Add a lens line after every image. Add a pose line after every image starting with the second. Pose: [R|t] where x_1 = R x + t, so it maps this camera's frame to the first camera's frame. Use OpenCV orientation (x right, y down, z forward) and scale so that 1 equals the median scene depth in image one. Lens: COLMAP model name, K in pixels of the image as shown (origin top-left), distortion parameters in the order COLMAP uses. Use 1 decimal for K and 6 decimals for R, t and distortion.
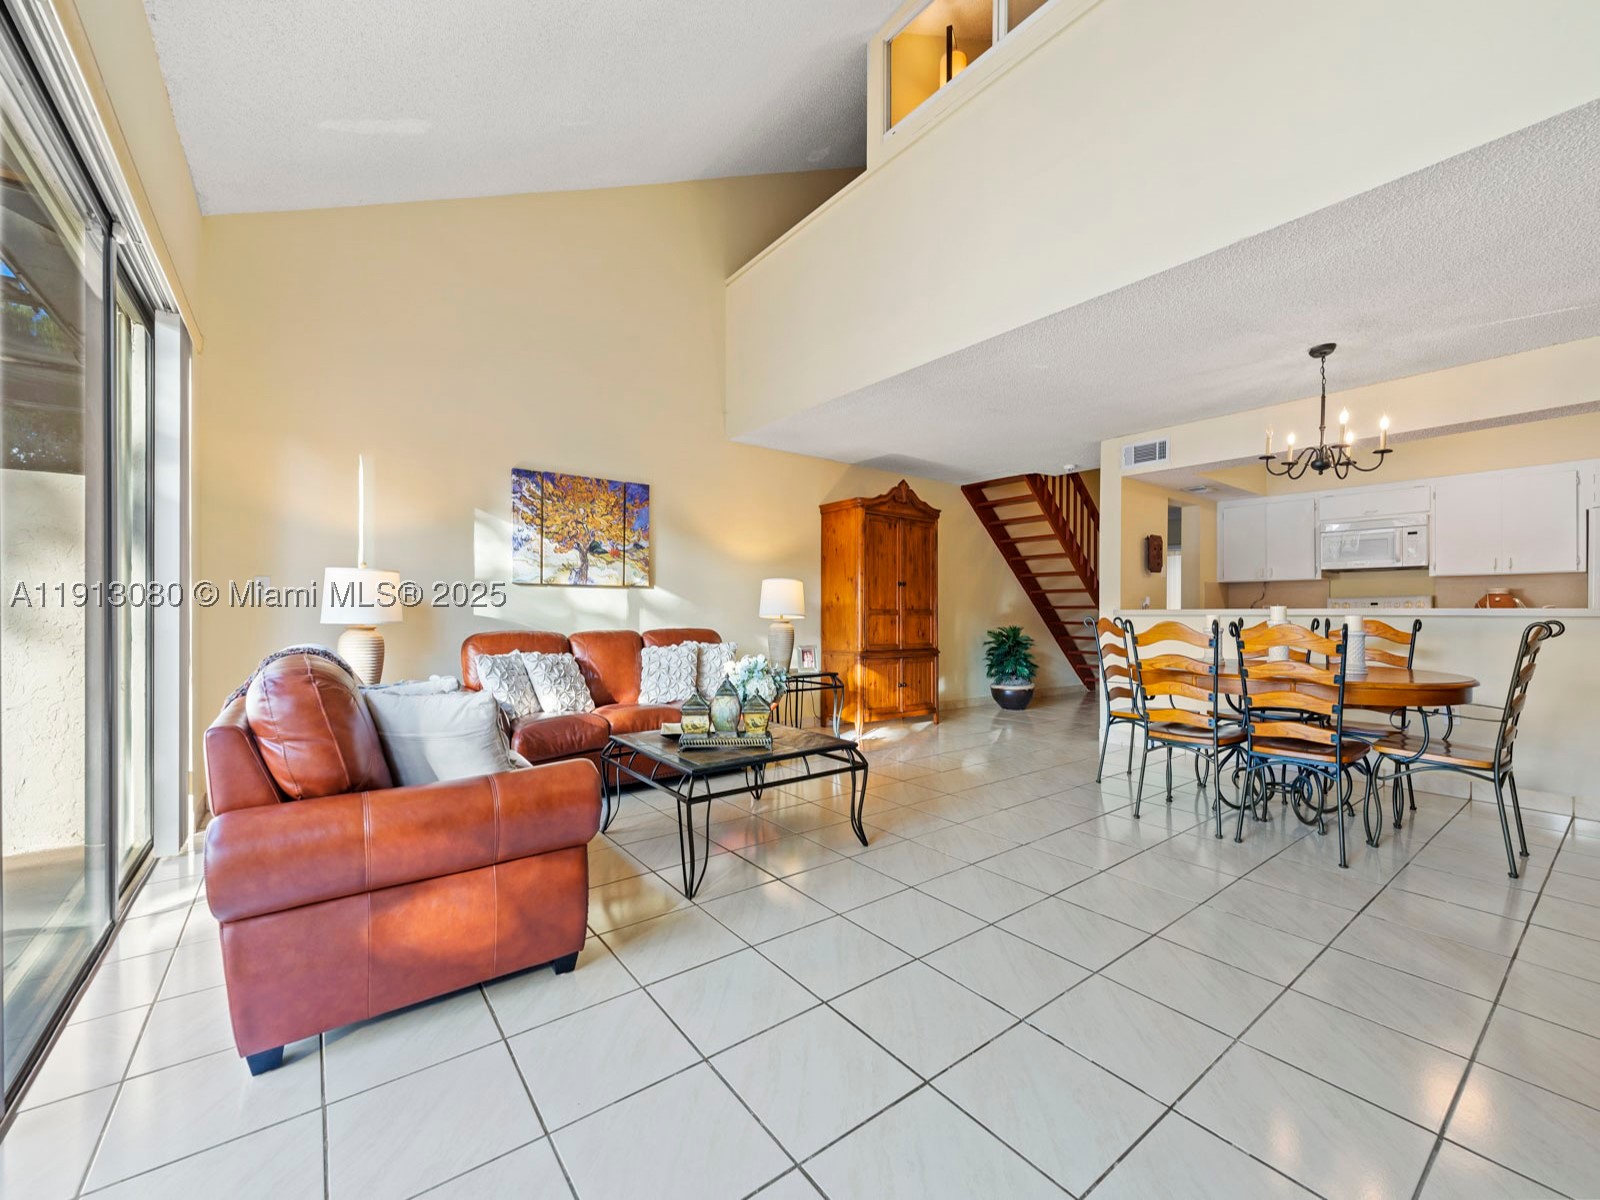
lens RADIAL K [[651.5, 0, 797.8], [0, 651.5, 607.2], [0, 0, 1]] dist [-0.000341, -0.000090]
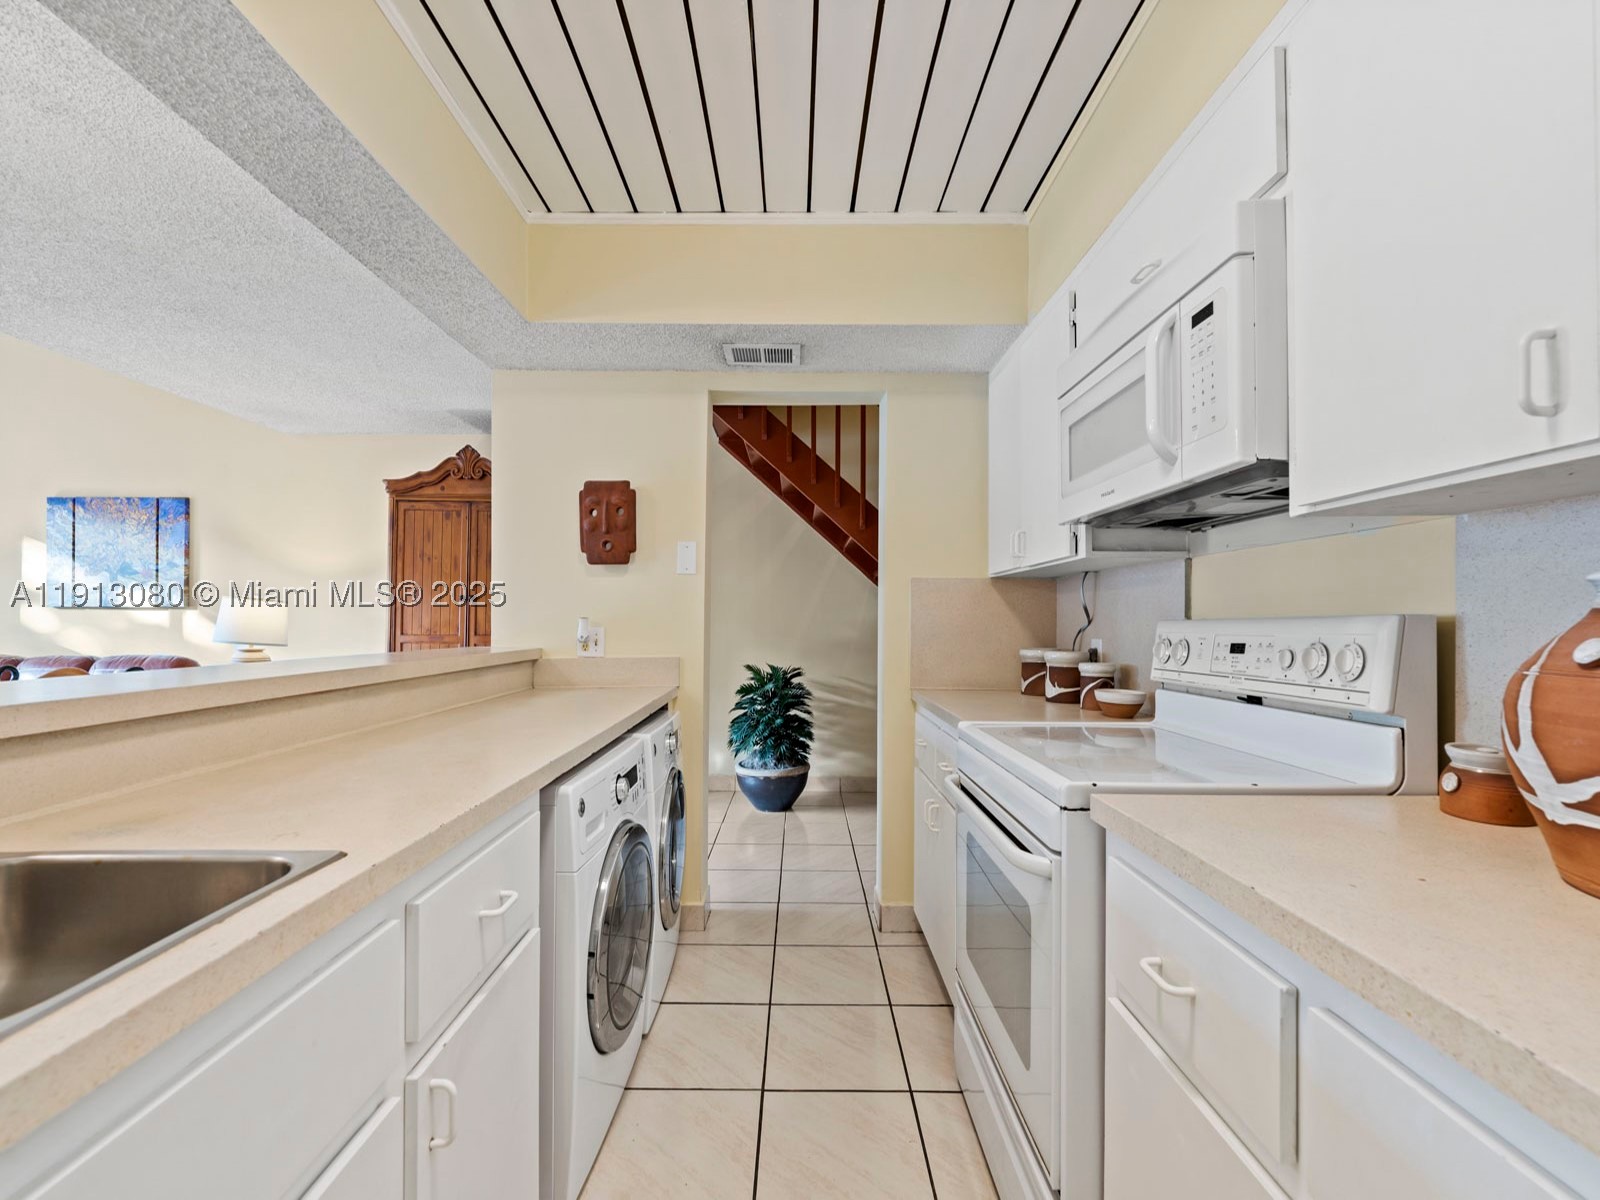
lens RADIAL K [[651.5, 0, 797.6], [0, 651.5, 611.7], [0, 0, 1]] dist [-0.000341, -0.000090]
pose [[0.793000, -0.005627, -0.609196, 1.067918], [-0.000761, 0.999947, -0.010227, -0.017977], [0.609221, 0.008574, 0.792954, 0.835128]]
